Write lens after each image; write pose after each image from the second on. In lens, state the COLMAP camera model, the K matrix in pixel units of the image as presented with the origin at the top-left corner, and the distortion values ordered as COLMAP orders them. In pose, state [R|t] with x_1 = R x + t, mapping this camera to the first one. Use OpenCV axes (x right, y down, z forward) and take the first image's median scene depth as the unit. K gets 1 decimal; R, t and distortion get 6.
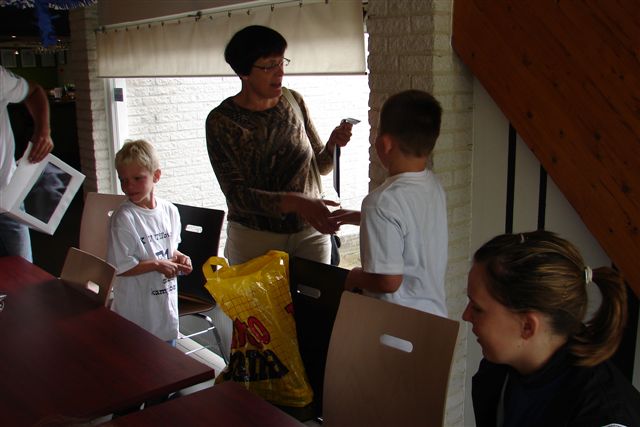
lens RADIAL K [[705.7, 0, 318.5], [0, 705.7, 211.3], [0, 0, 1]] dist [-0.118703, 0.000000]
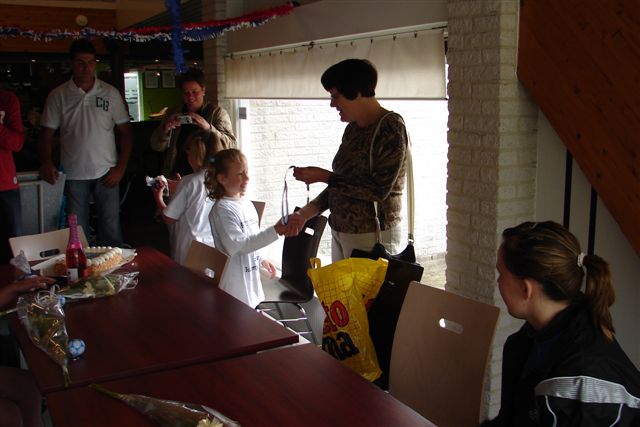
lens RADIAL K [[705.7, 0, 319.1], [0, 705.7, 207.2], [0, 0, 1]] dist [-0.118703, 0.000000]
pose [[0.983251, 0.035997, -0.178667, 0.064602], [-0.042525, 0.998555, -0.032842, 0.023891], [0.177226, 0.039890, 0.983361, -0.135750]]
